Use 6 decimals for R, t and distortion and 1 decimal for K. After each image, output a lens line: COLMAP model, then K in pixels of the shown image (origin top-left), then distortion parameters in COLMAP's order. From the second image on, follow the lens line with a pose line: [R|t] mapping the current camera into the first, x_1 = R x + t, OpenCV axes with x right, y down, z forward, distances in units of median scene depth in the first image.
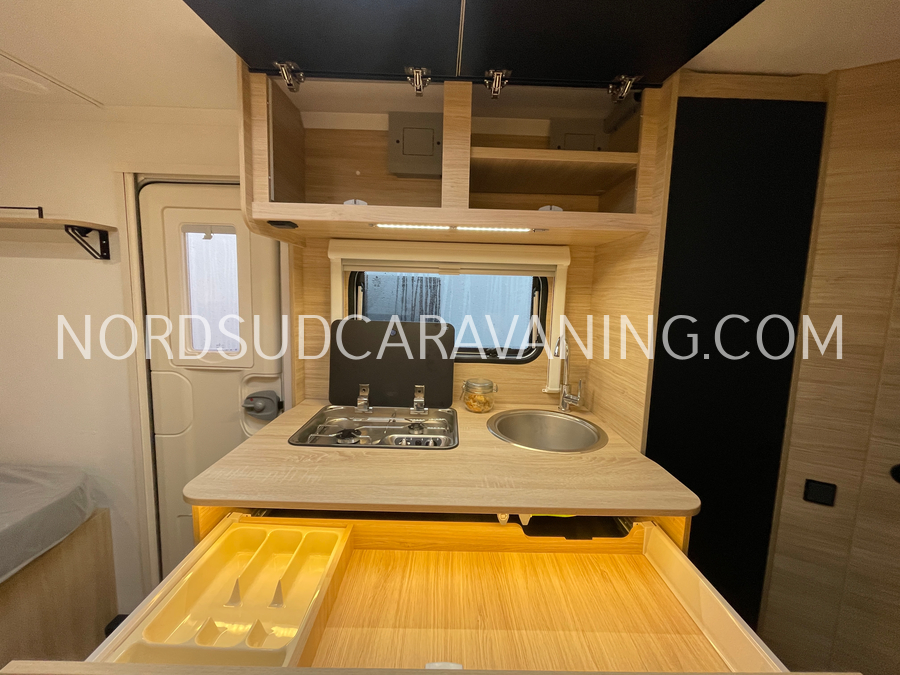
lens RADIAL K [[363.6, 0, 451.1], [0, 363.6, 334.8], [0, 0, 1]] dist [-0.002346, 0.000005]
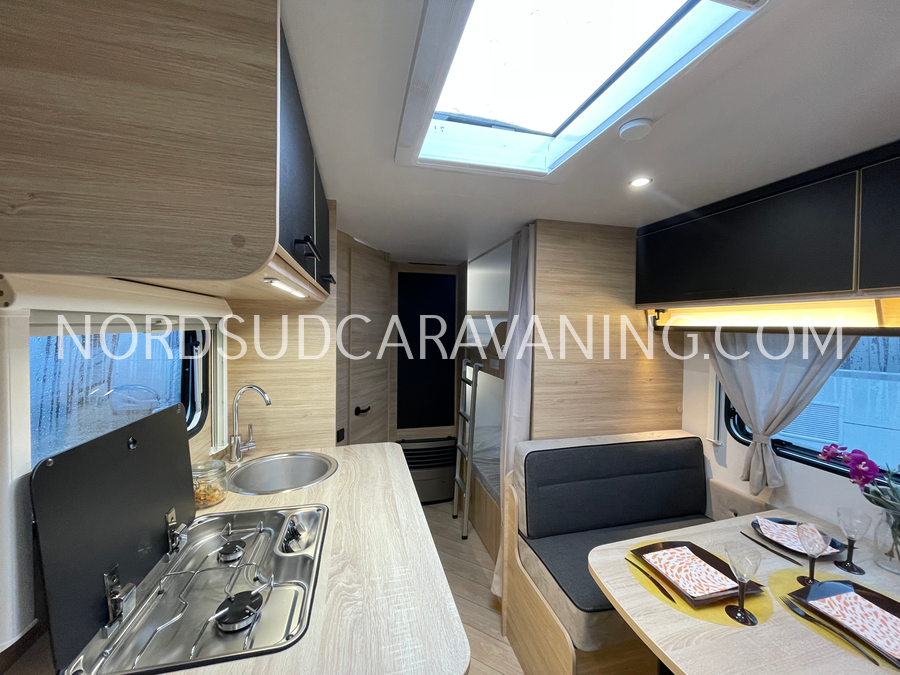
lens RADIAL K [[363.6, 0, 453.2], [0, 363.6, 333.7], [0, 0, 1]] dist [-0.002346, 0.000005]
pose [[-0.240307, -0.057249, 0.969007, -0.882957], [0.090292, 0.992613, 0.081036, -0.191409], [-0.966488, 0.106968, -0.233363, 0.700215]]
